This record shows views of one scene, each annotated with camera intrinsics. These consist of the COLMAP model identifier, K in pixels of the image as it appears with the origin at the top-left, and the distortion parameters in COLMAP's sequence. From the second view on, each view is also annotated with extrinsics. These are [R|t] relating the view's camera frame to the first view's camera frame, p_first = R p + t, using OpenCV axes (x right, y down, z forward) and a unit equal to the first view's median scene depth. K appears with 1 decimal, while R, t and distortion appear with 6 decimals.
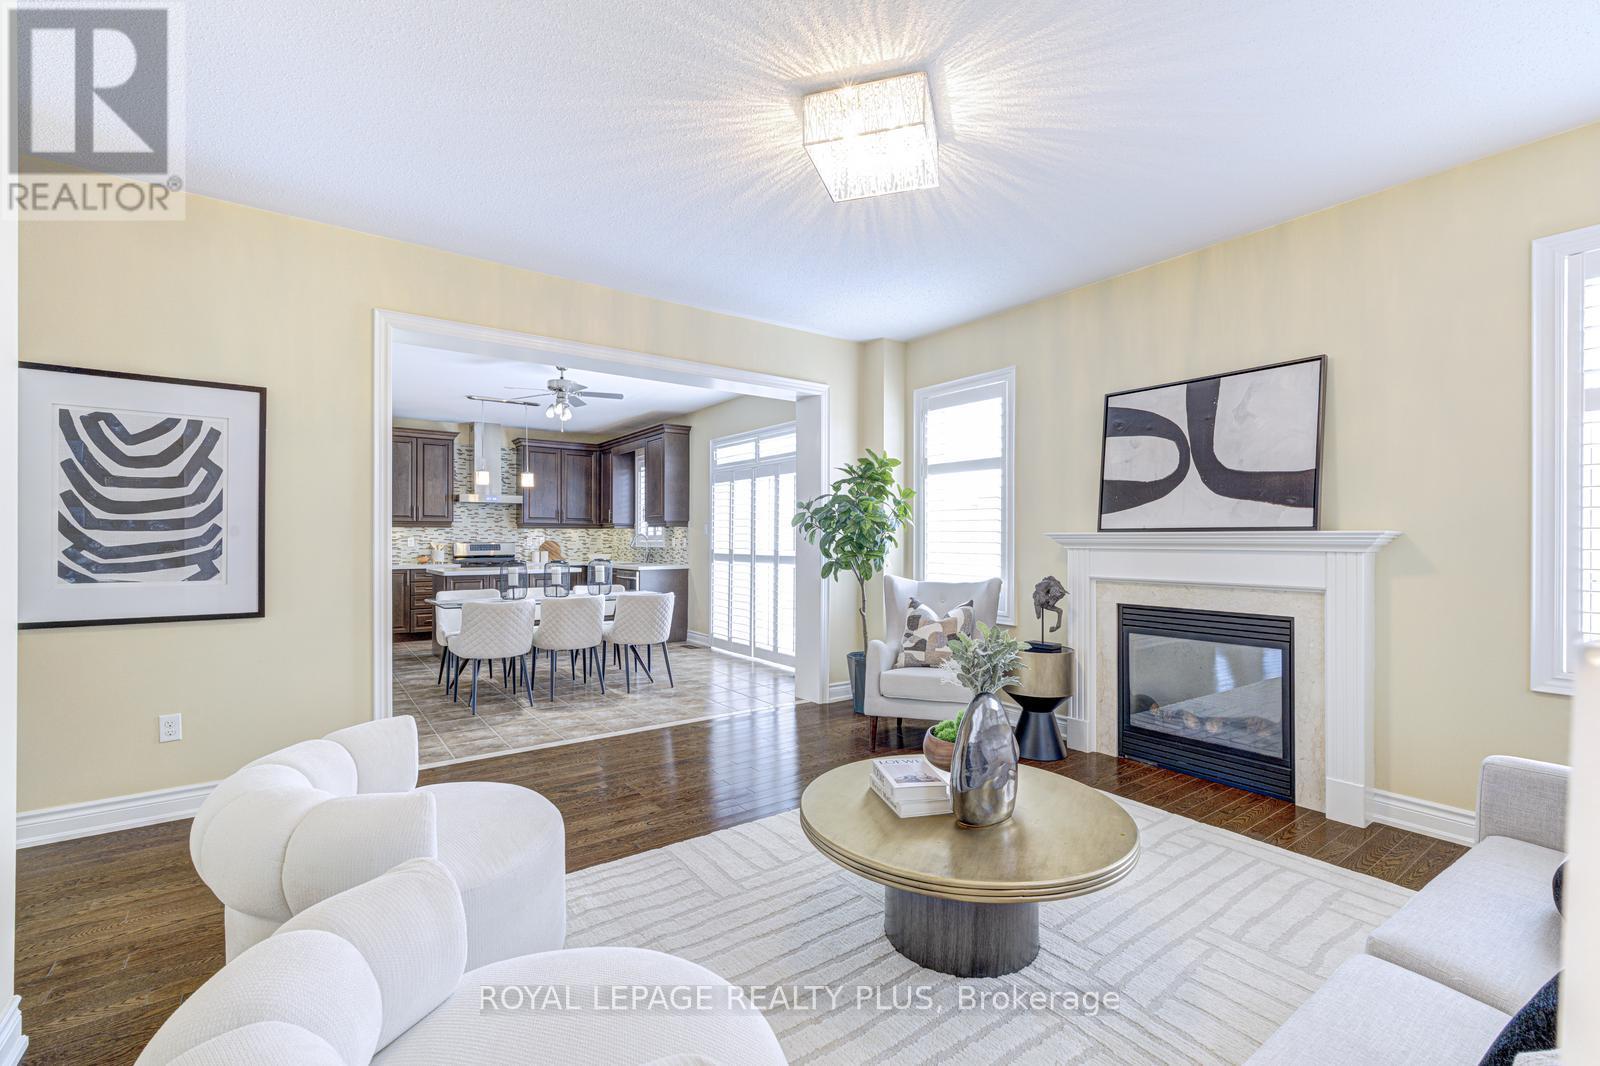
lens RADIAL K [[687.3, 0, 796.5], [0, 687.3, 536.1], [0, 0, 1]] dist [0.002661, -0.004096]
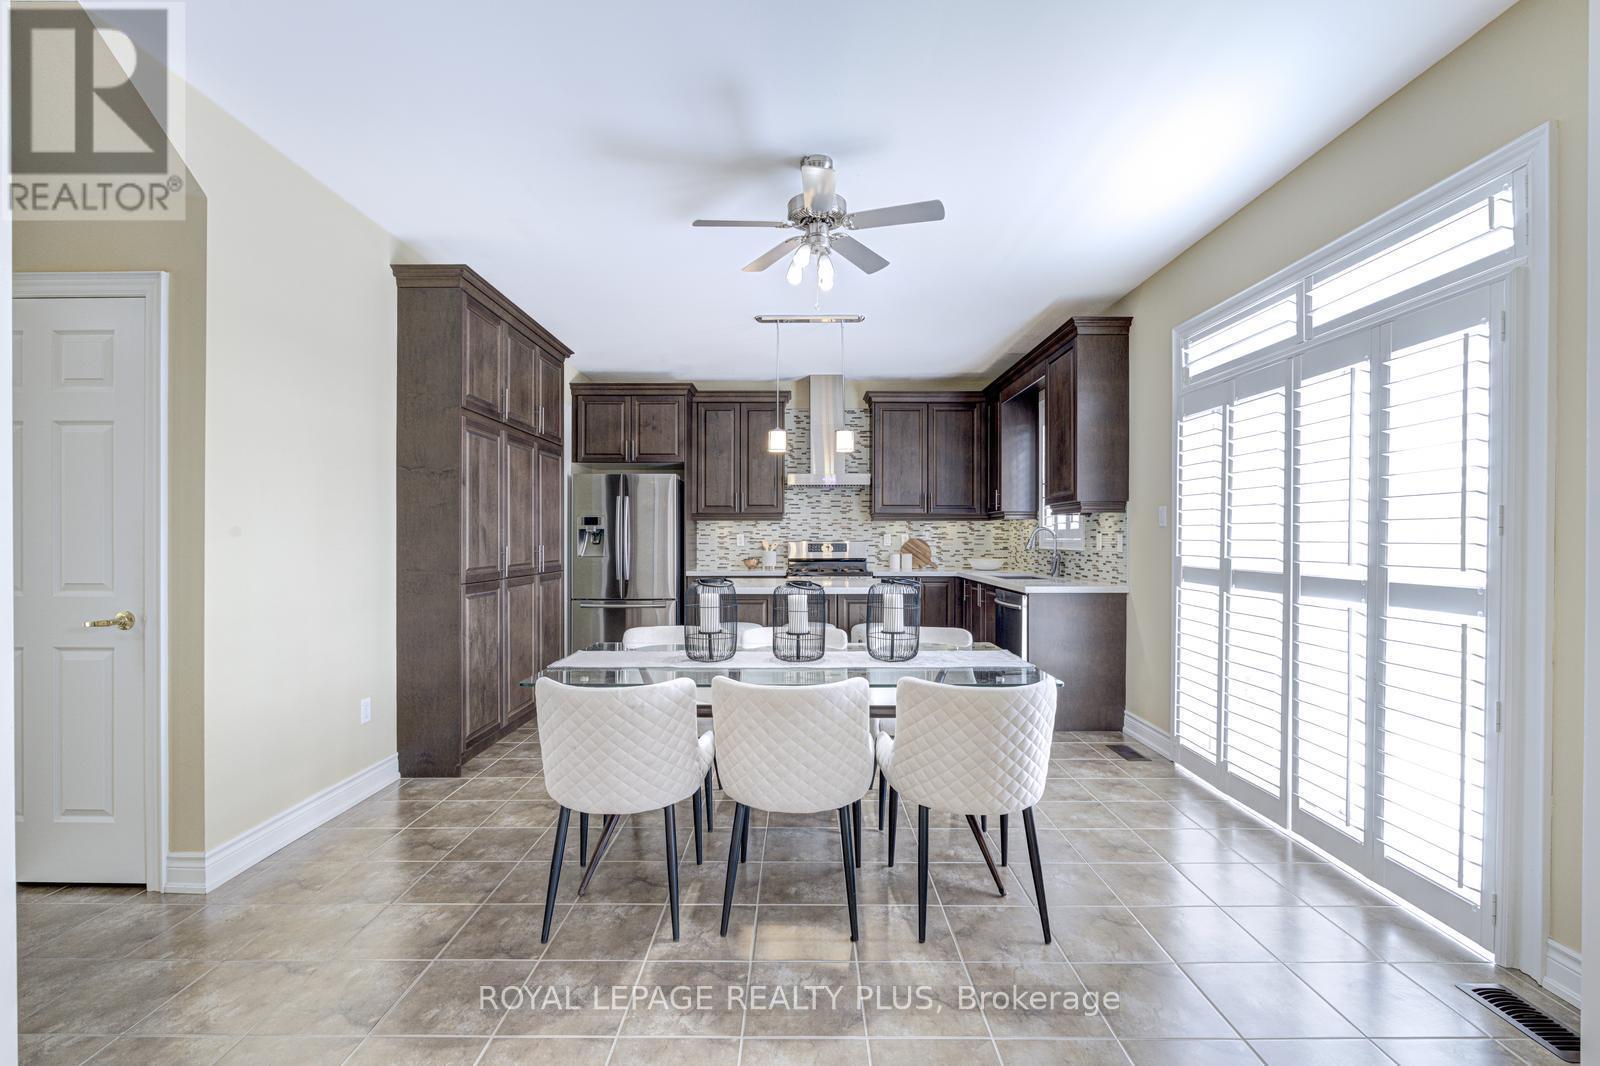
lens RADIAL K [[687.3, 0, 802.4], [0, 687.3, 539.5], [0, 0, 1]] dist [0.002661, -0.004096]
pose [[0.807772, 0.002424, -0.589489, -0.049093], [0.003127, 0.999960, 0.008396, 0.001860], [0.589486, -0.008625, 0.807732, 0.434917]]
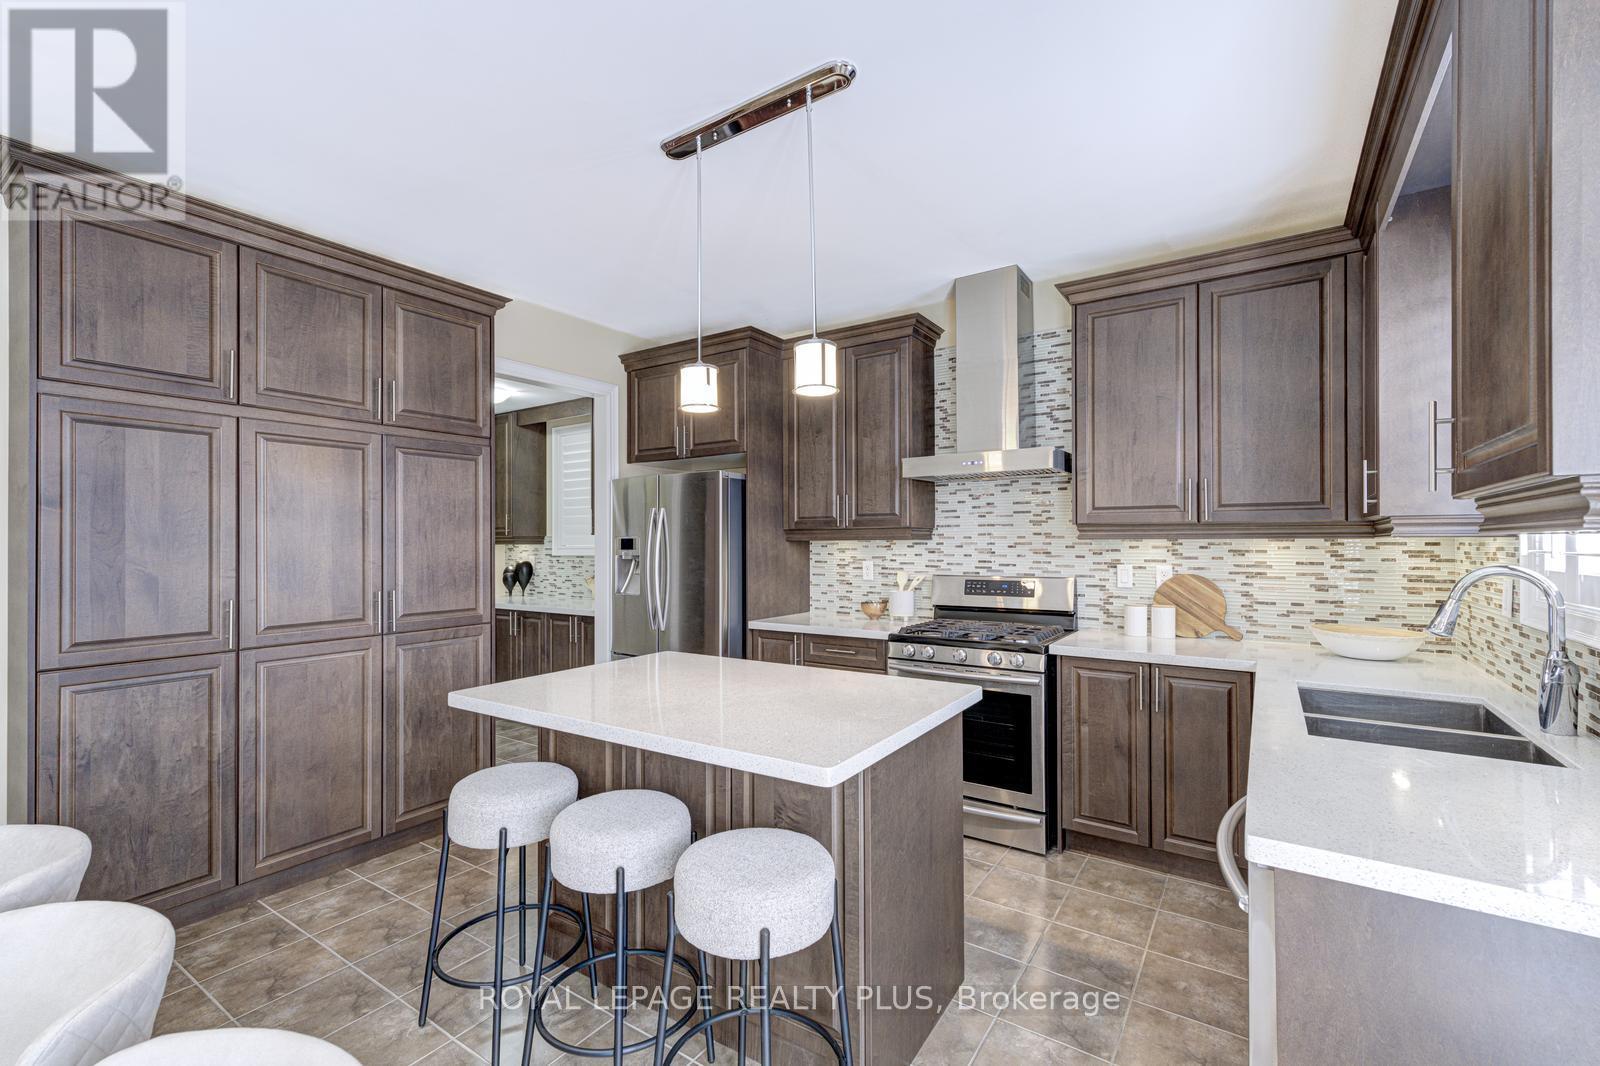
lens RADIAL K [[687.3, 0, 792.9], [0, 687.3, 538.4], [0, 0, 1]] dist [0.002661, -0.004096]
pose [[0.339678, -0.005750, -0.940524, -0.129017], [0.010137, 0.999946, -0.002452, -0.013926], [0.940487, -0.008701, 0.339718, 0.825176]]
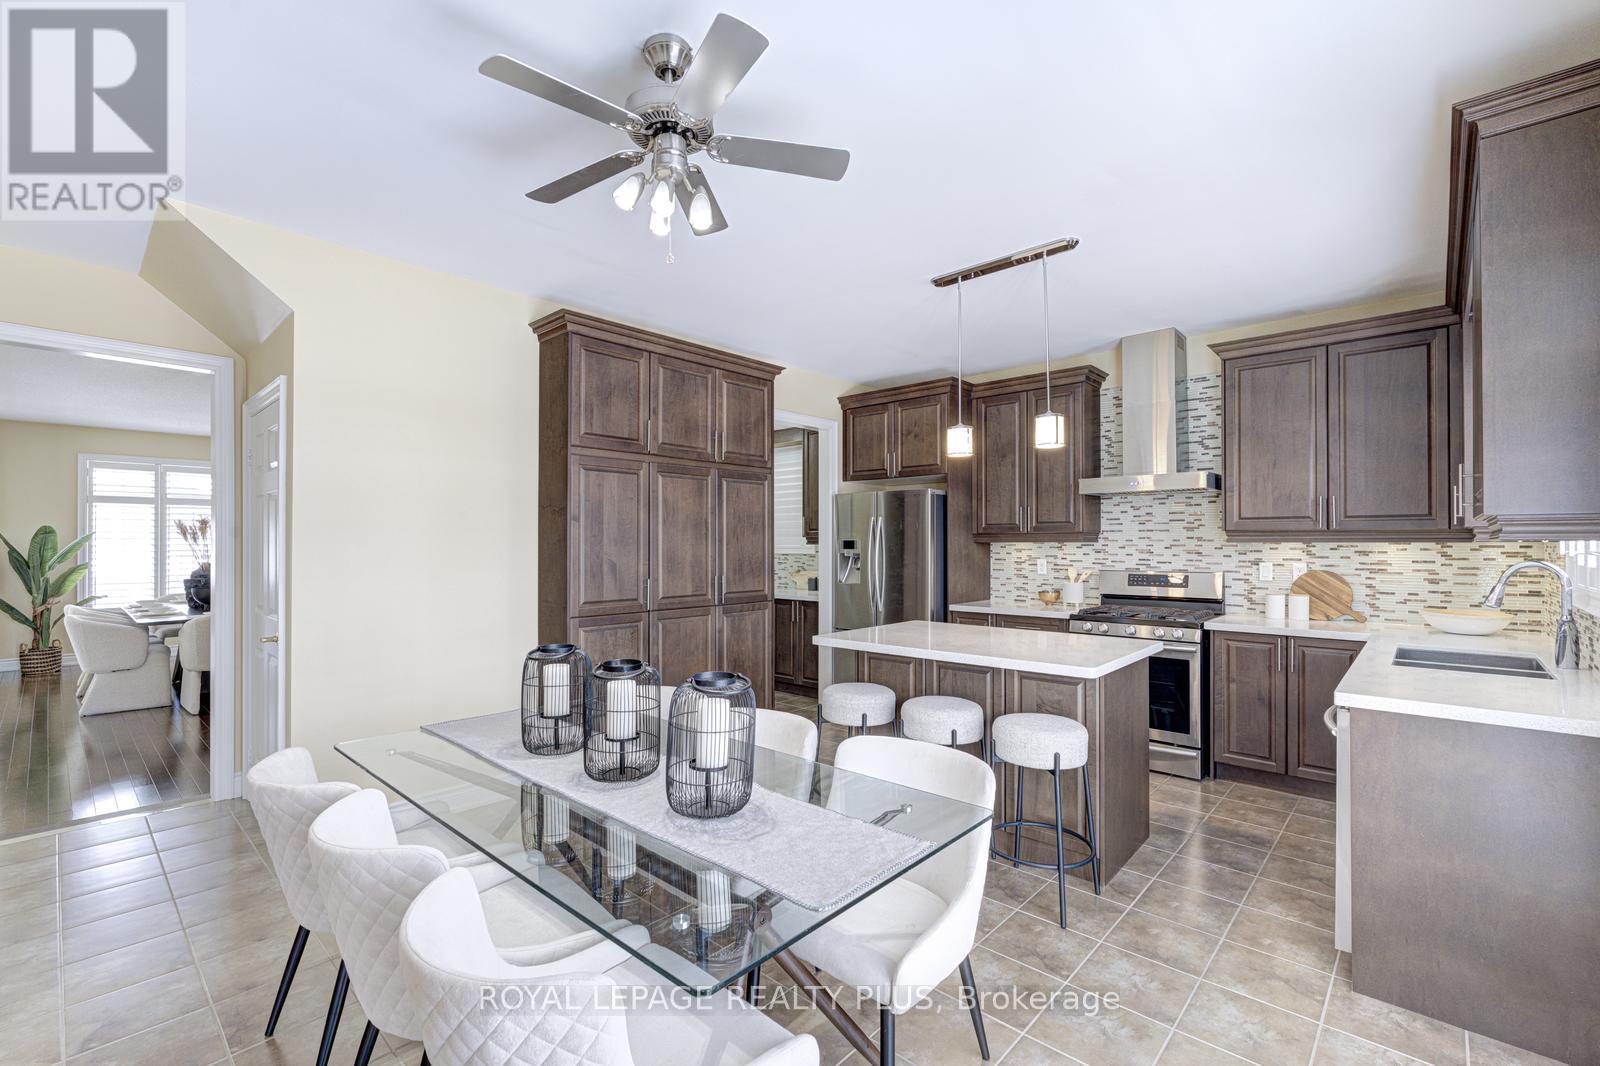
lens RADIAL K [[687.3, 0, 803.9], [0, 687.3, 537.8], [0, 0, 1]] dist [0.002661, -0.004096]
pose [[0.205702, -0.006754, -0.978591, -0.013698], [0.006991, 0.999961, -0.005432, -0.015432], [0.978590, -0.005724, 0.205741, 0.705222]]
